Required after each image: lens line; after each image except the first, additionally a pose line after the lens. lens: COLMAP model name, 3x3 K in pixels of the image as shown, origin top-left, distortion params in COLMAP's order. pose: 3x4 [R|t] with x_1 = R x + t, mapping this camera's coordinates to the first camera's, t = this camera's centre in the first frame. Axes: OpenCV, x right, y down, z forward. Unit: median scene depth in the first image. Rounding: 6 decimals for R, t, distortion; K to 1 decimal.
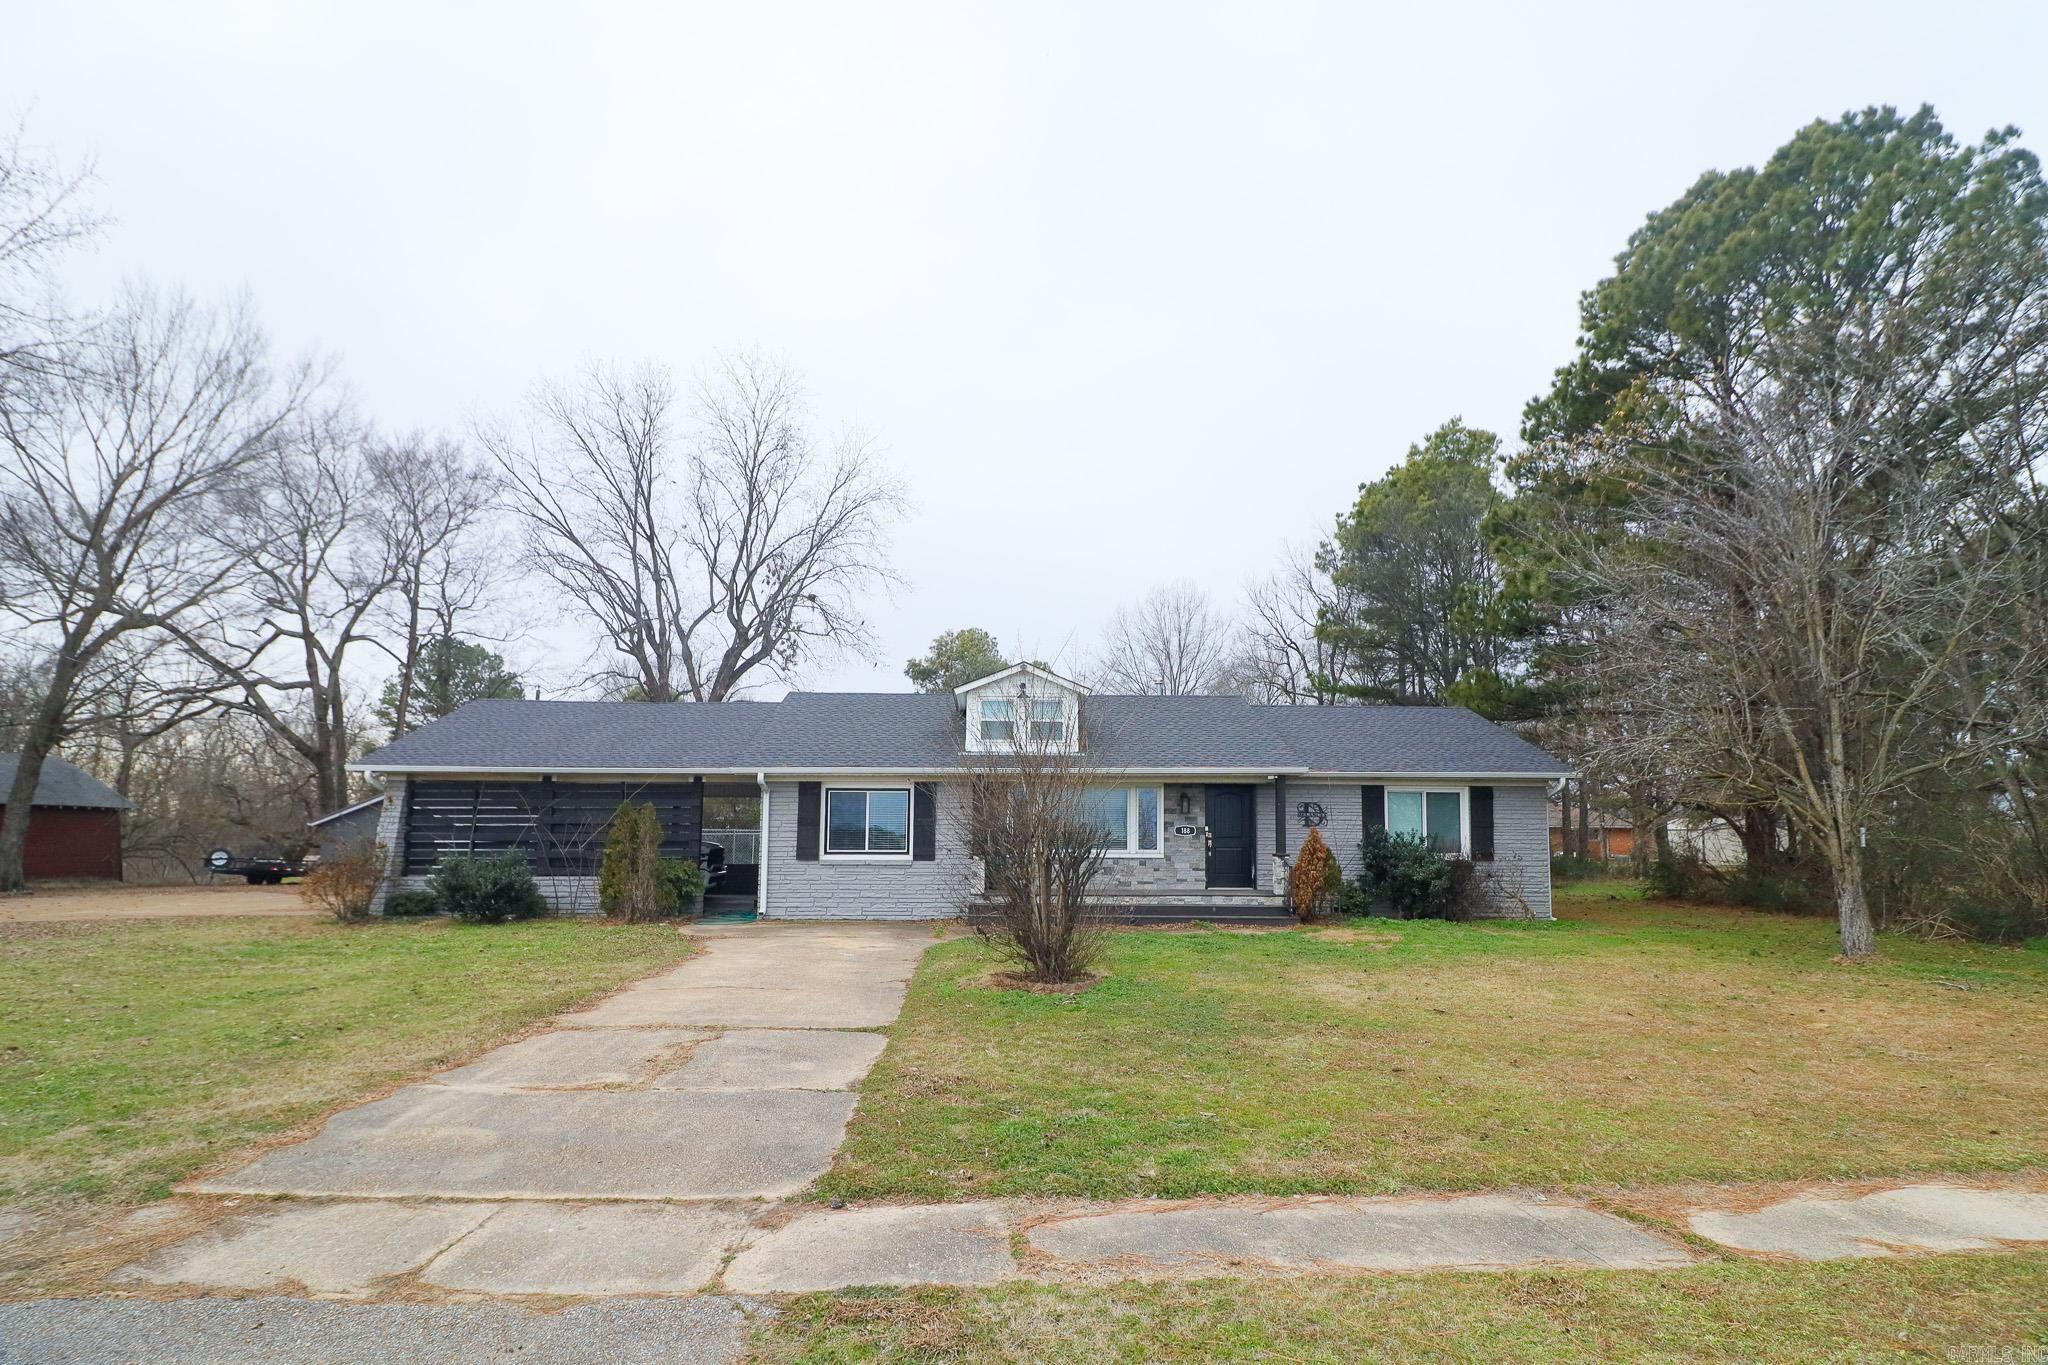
lens RADIAL K [[958.9, 0, 1042.6], [0, 958.9, 677.8], [0, 0, 1]] dist [-0.001933, -0.006901]
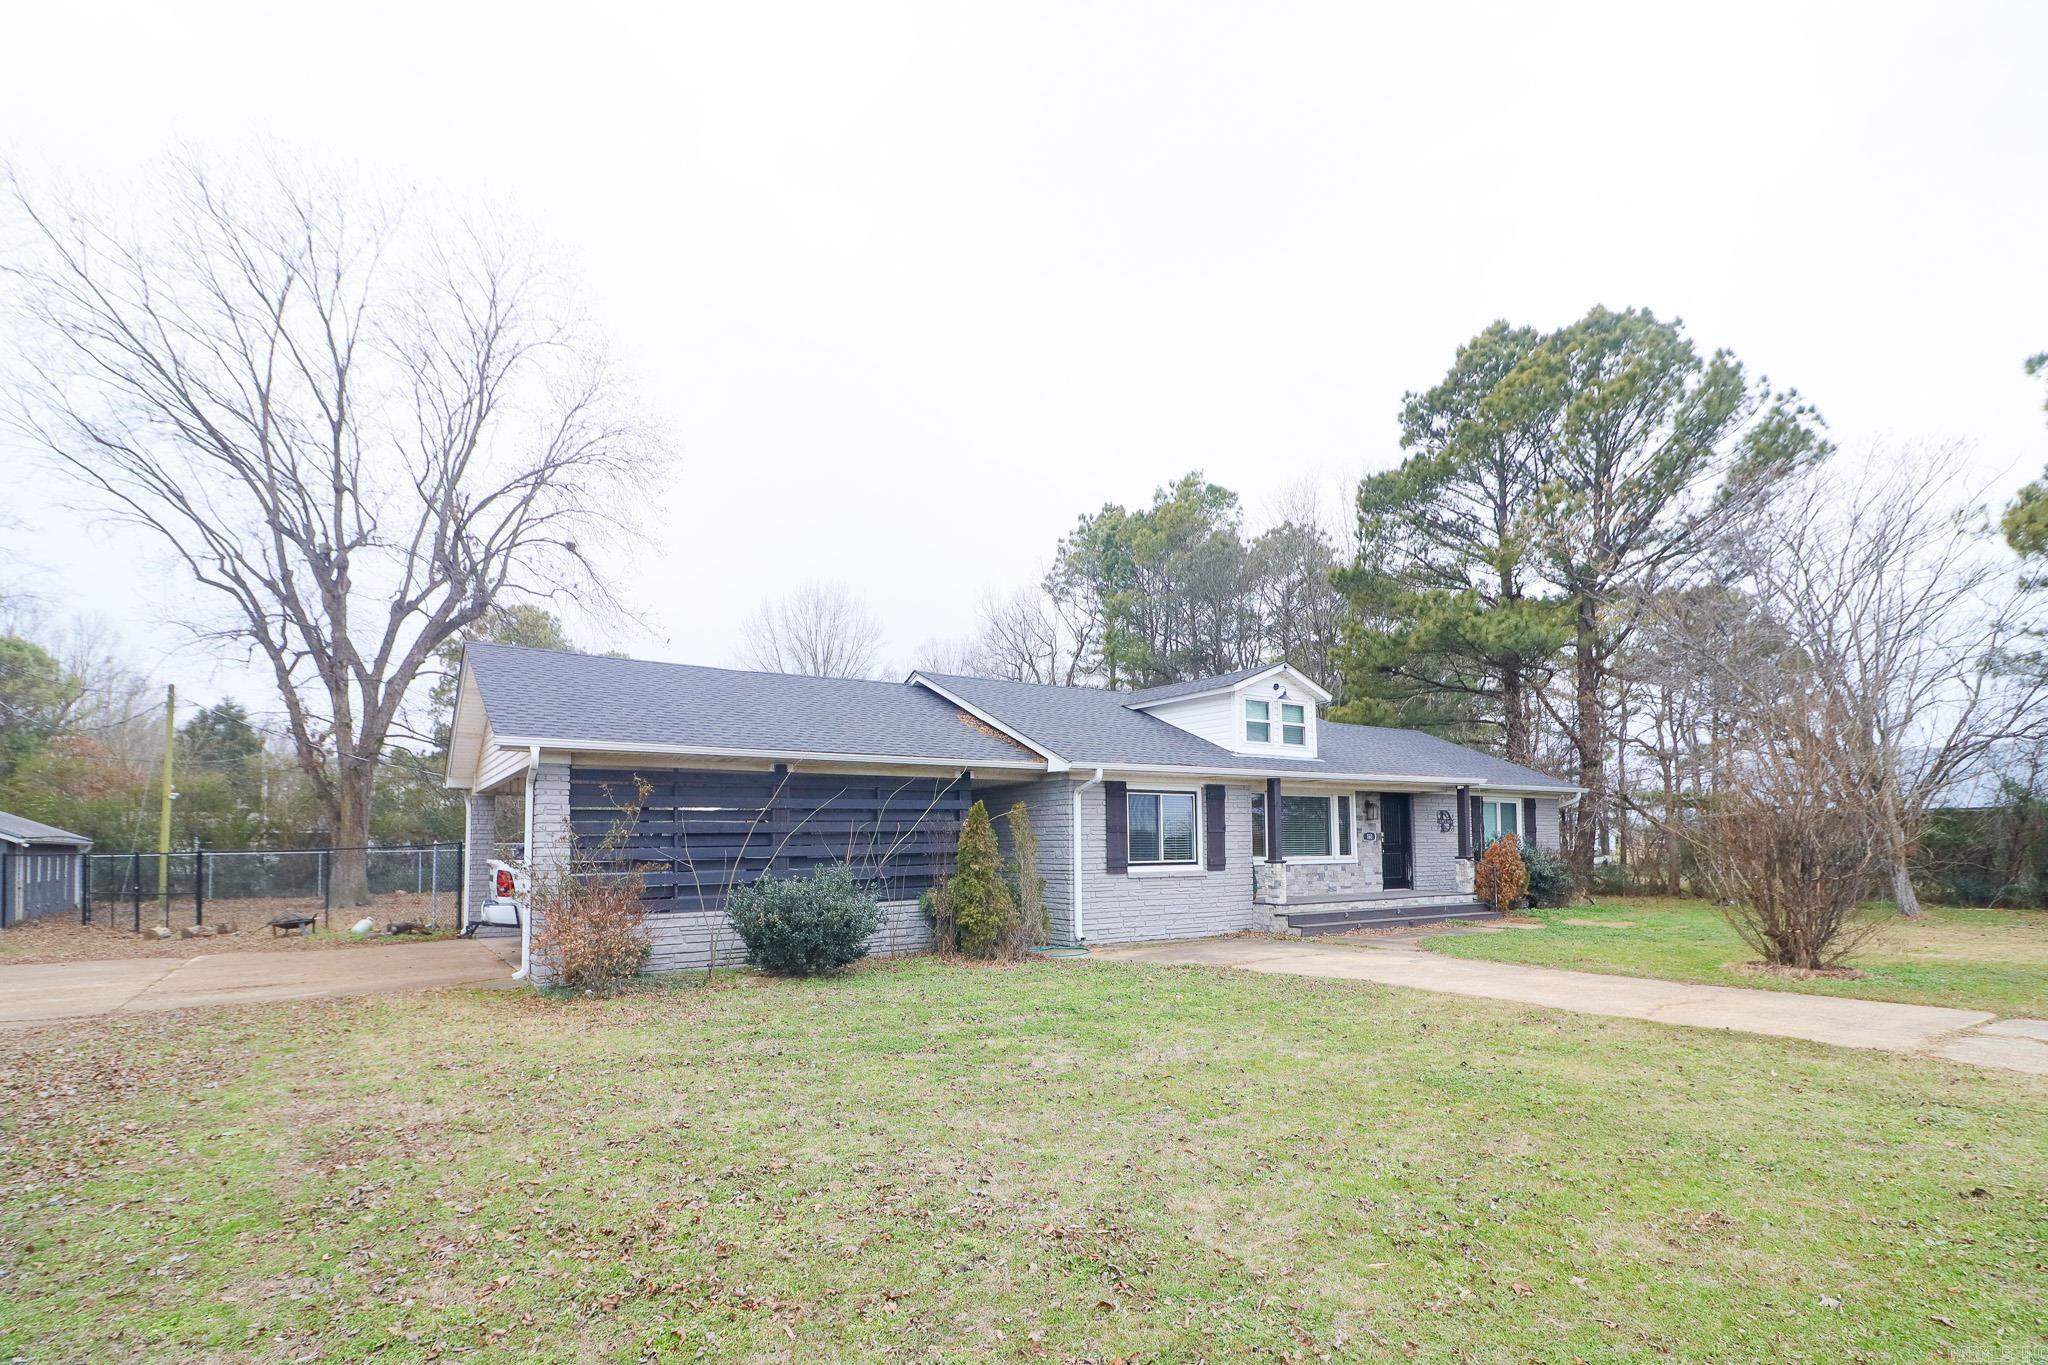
lens RADIAL K [[970.7, 0, 1027.1], [0, 970.7, 727.5], [0, 0, 1]] dist [-0.000347, -0.000030]
pose [[0.852851, 0.052478, 0.519511, -0.729881], [-0.071603, 0.997292, 0.016806, 0.050472], [-0.517222, -0.051531, 0.854298, 0.299288]]
